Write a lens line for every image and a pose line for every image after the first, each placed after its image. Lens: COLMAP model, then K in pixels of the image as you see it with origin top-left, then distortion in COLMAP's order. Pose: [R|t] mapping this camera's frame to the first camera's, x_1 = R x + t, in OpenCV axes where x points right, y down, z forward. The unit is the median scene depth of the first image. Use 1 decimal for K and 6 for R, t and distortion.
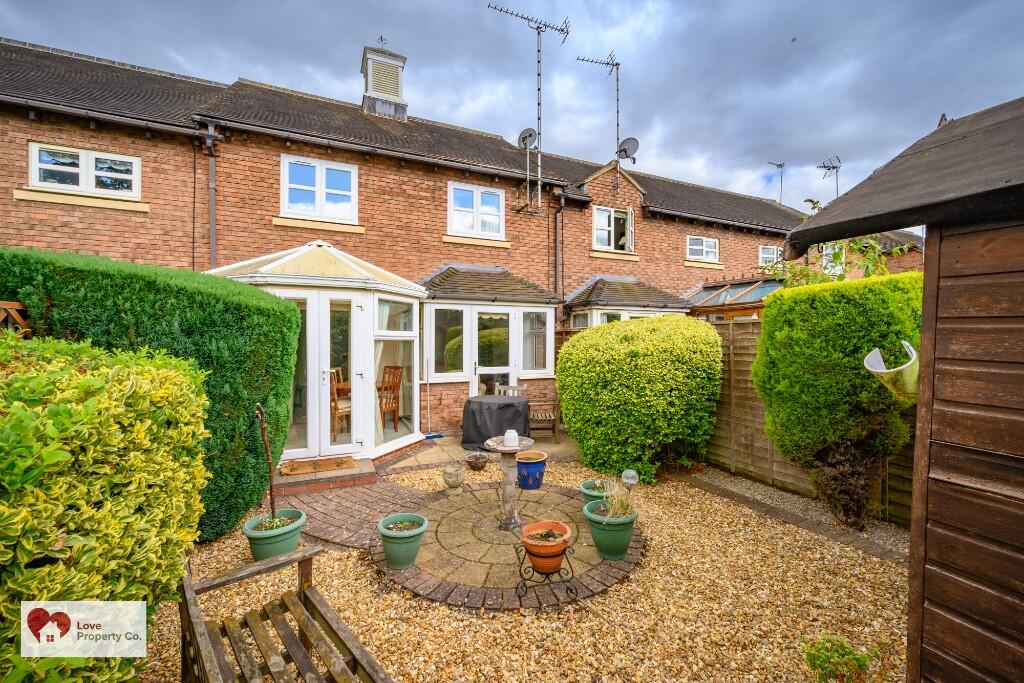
lens RADIAL K [[405.0, 0, 520.8], [0, 405.0, 339.9], [0, 0, 1]] dist [0.000971, 0.000104]
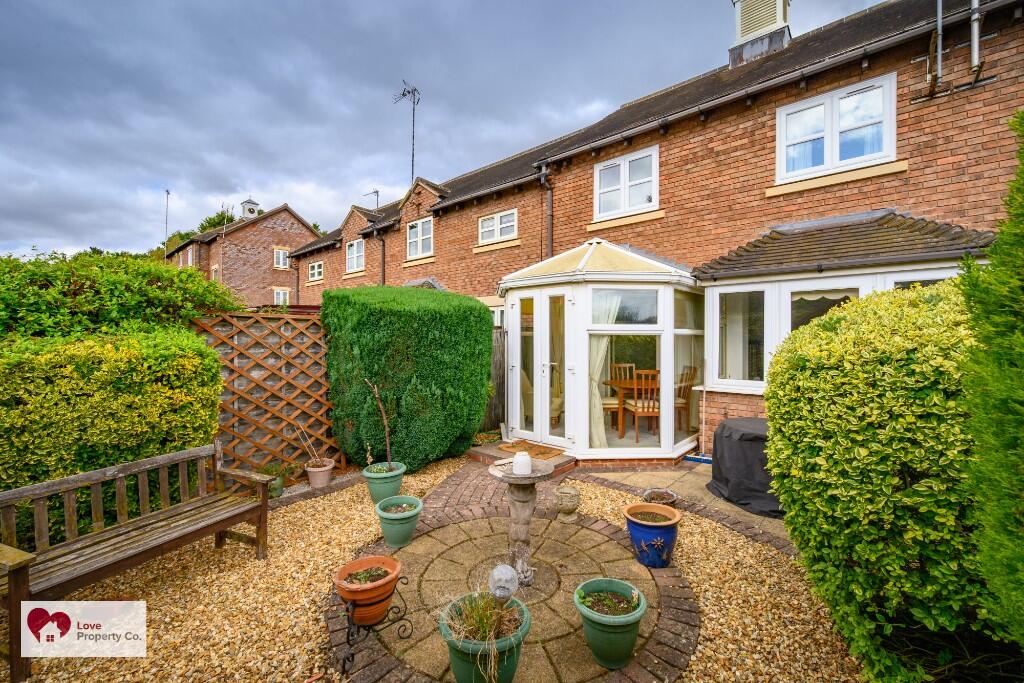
lens RADIAL K [[417.9, 0, 513.7], [0, 417.9, 336.3], [0, 0, 1]] dist [-0.001999, -0.000585]
pose [[0.414013, -0.001852, -0.910269, 0.355836], [0.000957, 0.999998, -0.001599, 0.004647], [0.910270, -0.000209, 0.414014, 0.347742]]
